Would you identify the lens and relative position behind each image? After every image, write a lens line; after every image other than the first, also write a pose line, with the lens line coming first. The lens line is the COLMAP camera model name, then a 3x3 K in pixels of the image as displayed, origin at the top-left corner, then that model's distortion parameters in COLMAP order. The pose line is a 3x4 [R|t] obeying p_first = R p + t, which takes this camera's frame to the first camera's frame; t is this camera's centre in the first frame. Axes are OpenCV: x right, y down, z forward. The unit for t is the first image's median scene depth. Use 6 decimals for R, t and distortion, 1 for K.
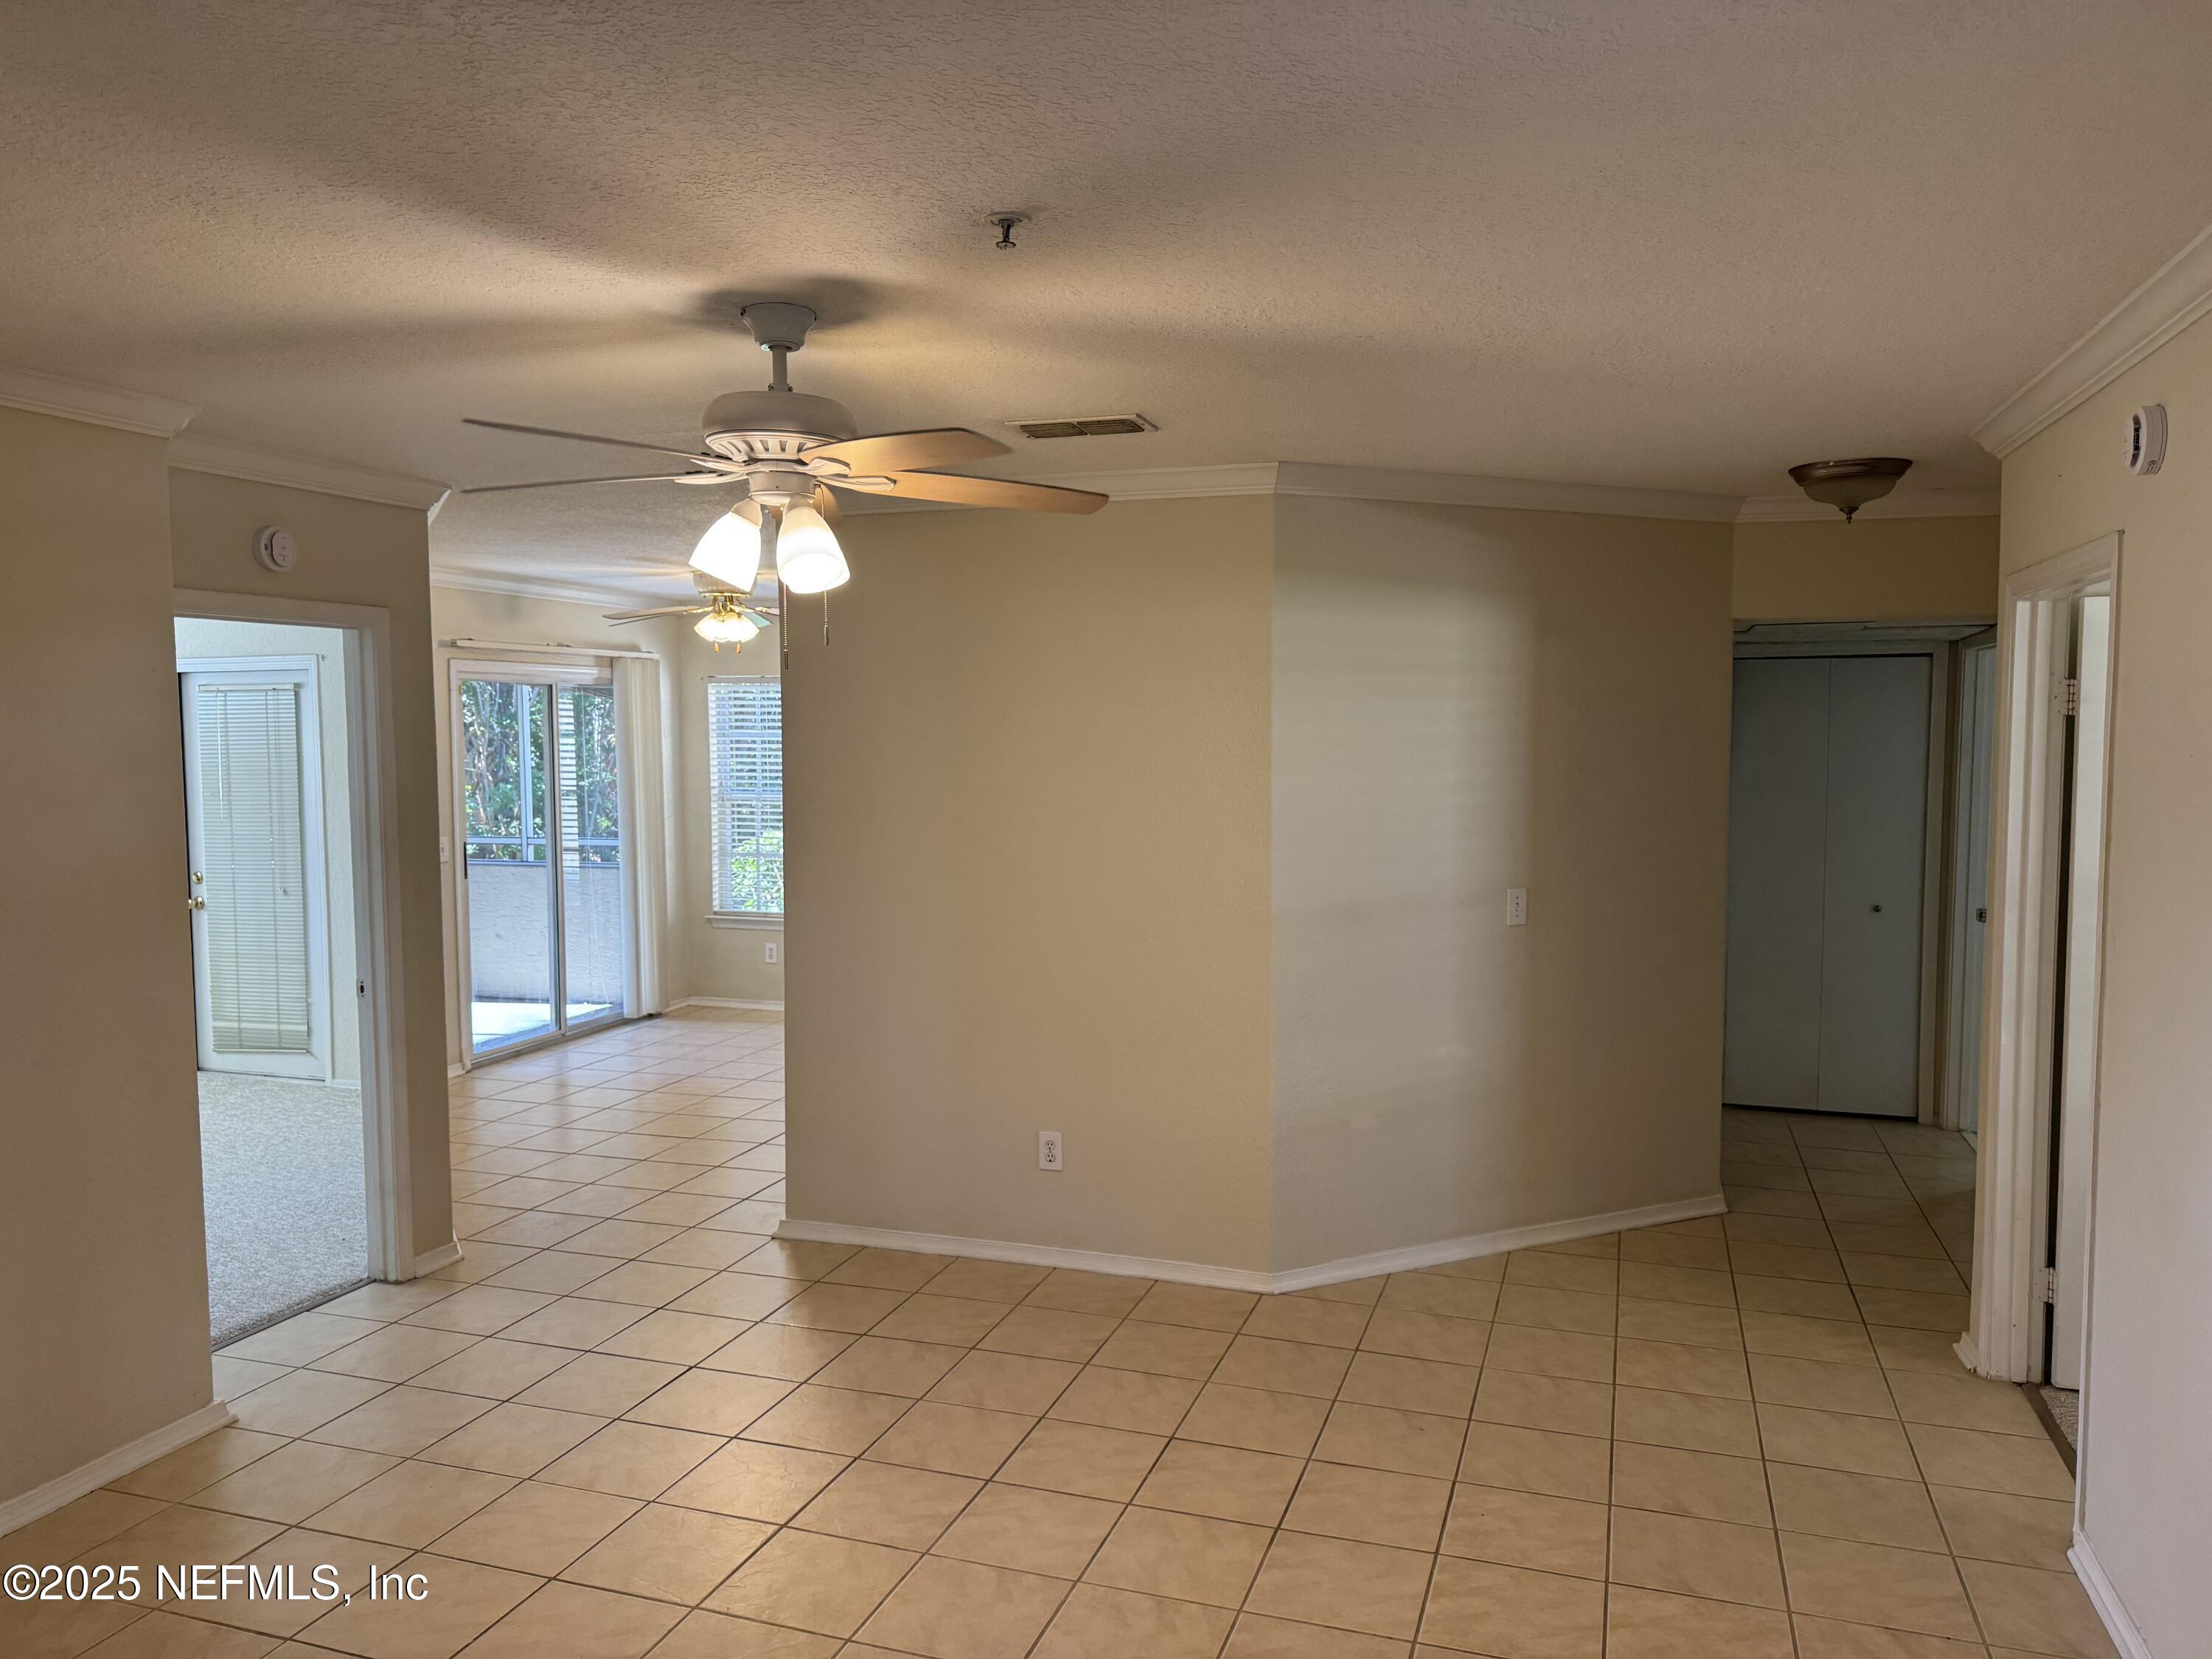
lens RADIAL K [[1564.6, 0, 1110.0], [0, 1564.6, 843.3], [0, 0, 1]] dist [-0.010834, -0.001067]
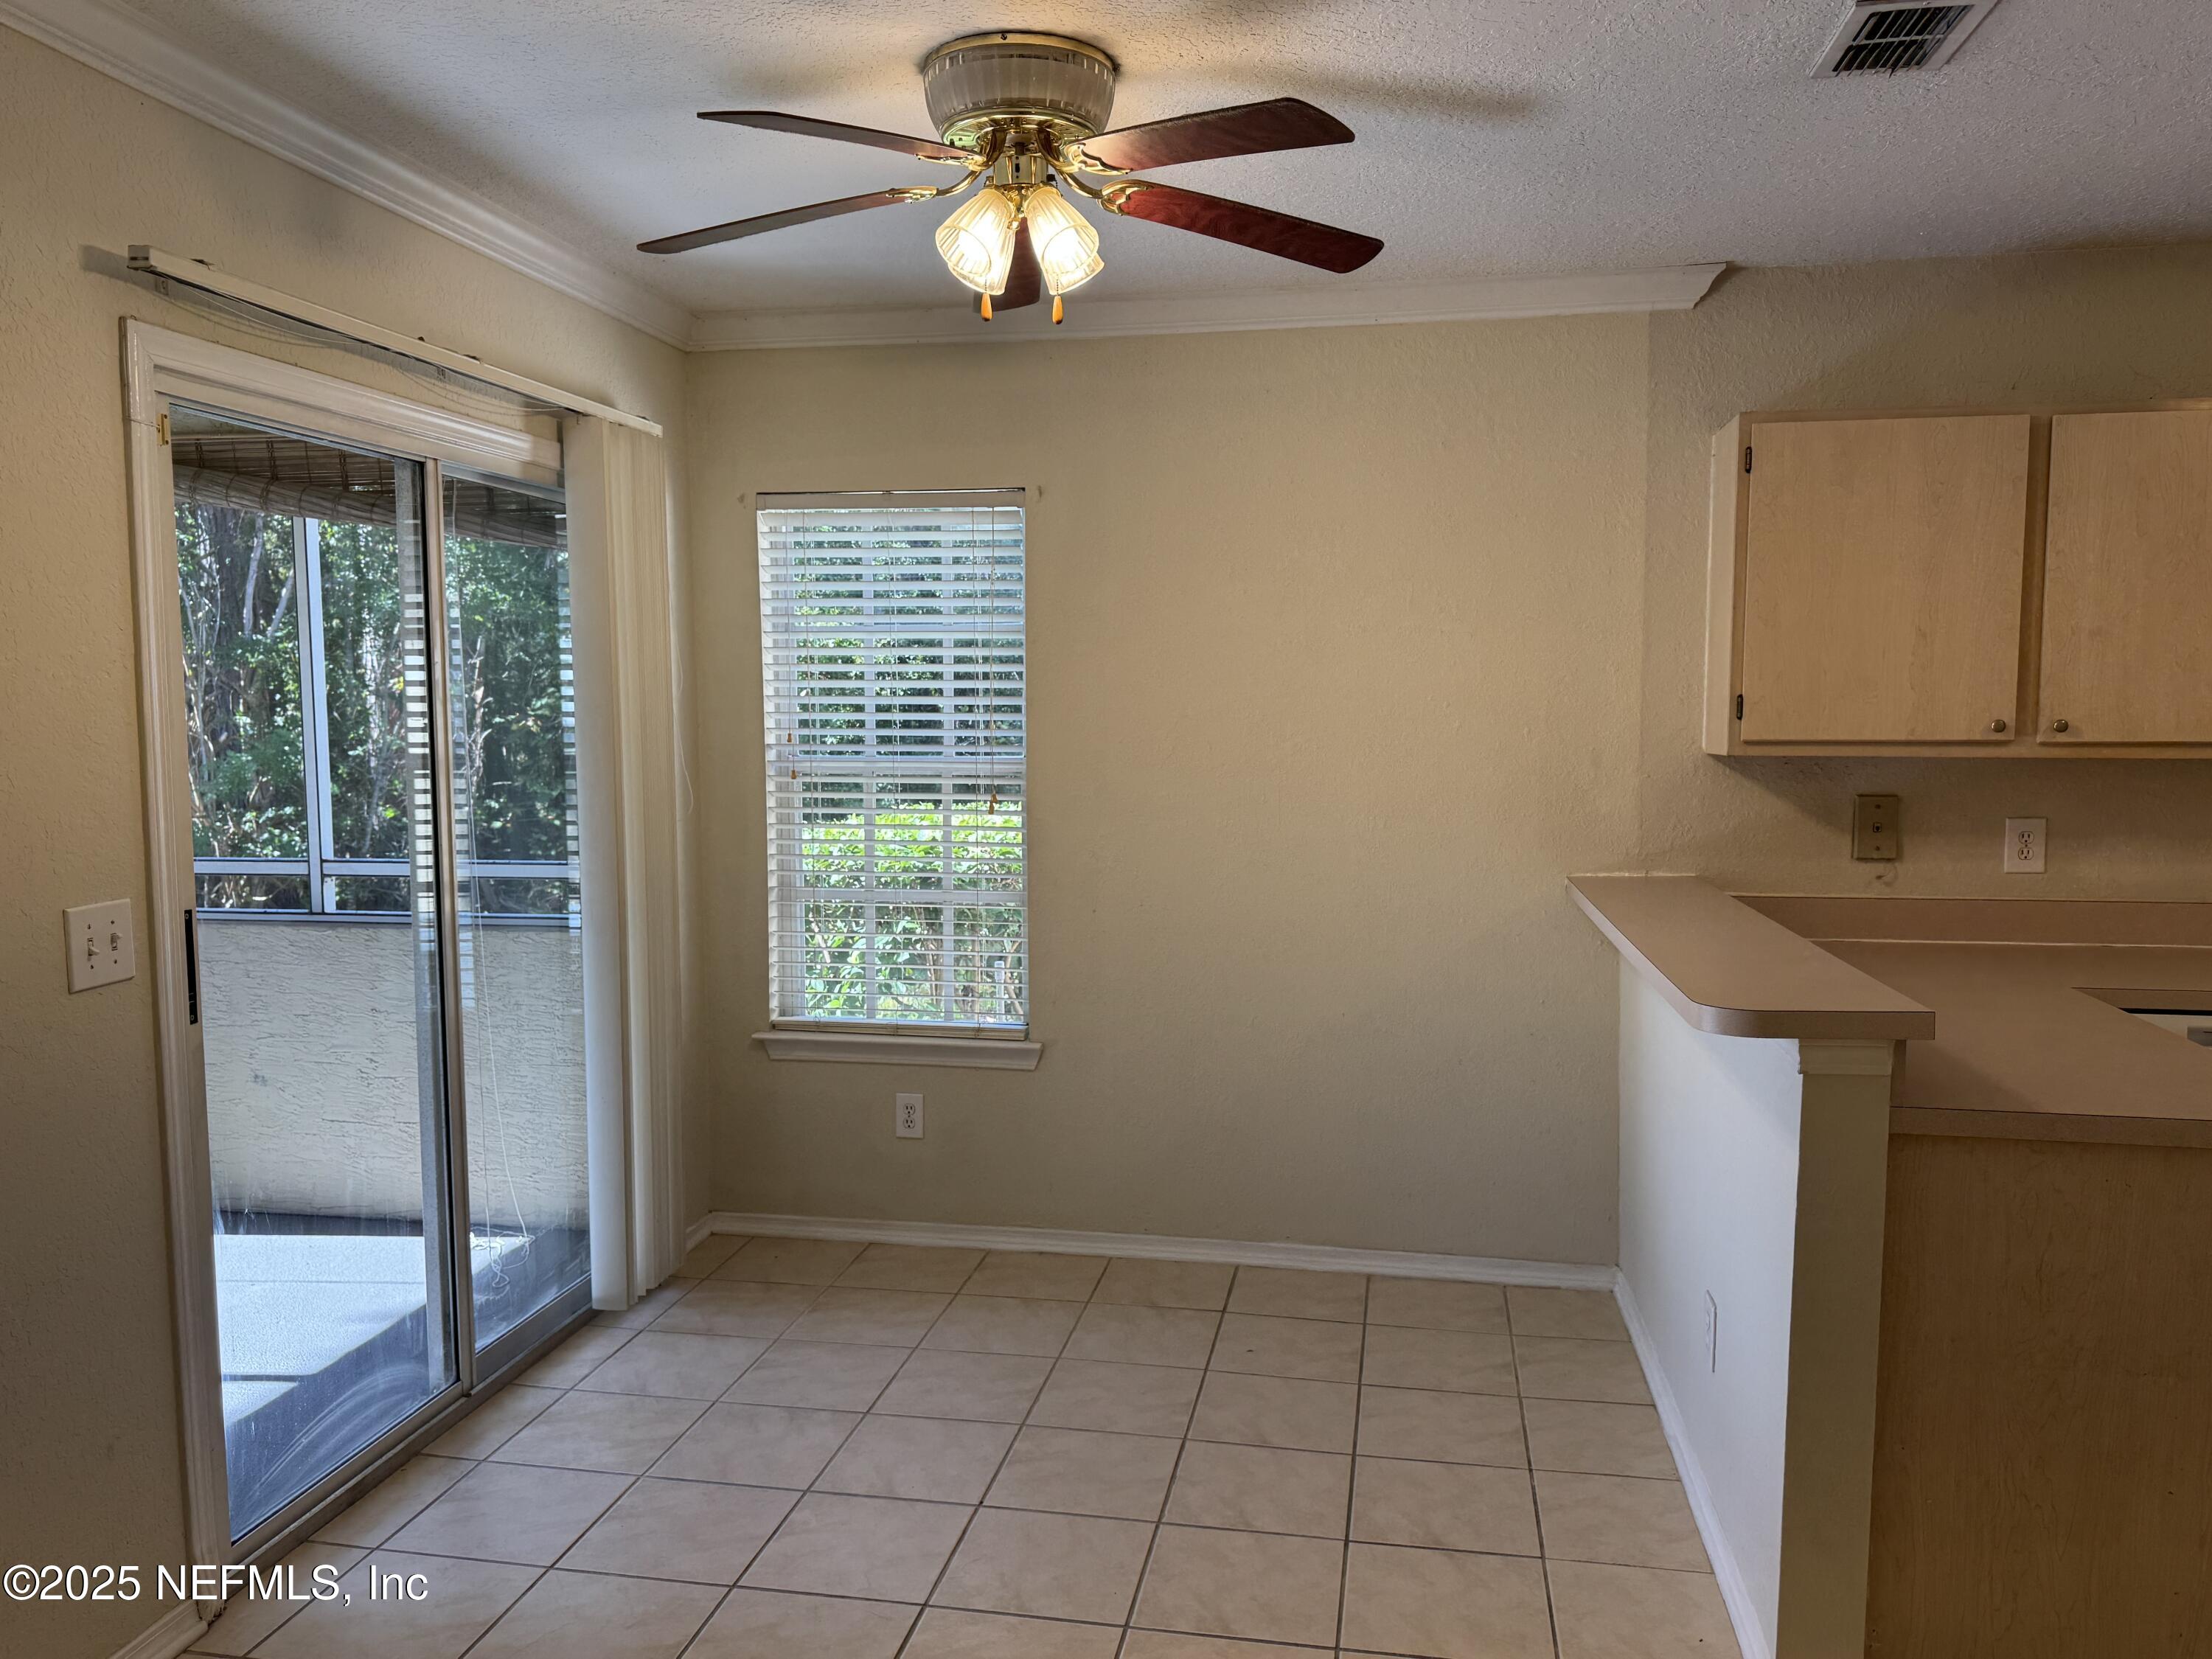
lens RADIAL K [[1648.5, 0, 1099.6], [0, 1648.5, 837.1], [0, 0, 1]] dist [-0.003629, -0.002538]
pose [[0.992064, -0.012702, 0.125093, -0.218796], [0.011394, 0.999873, 0.011164, -0.013951], [-0.125219, -0.009650, 0.992082, 0.521244]]
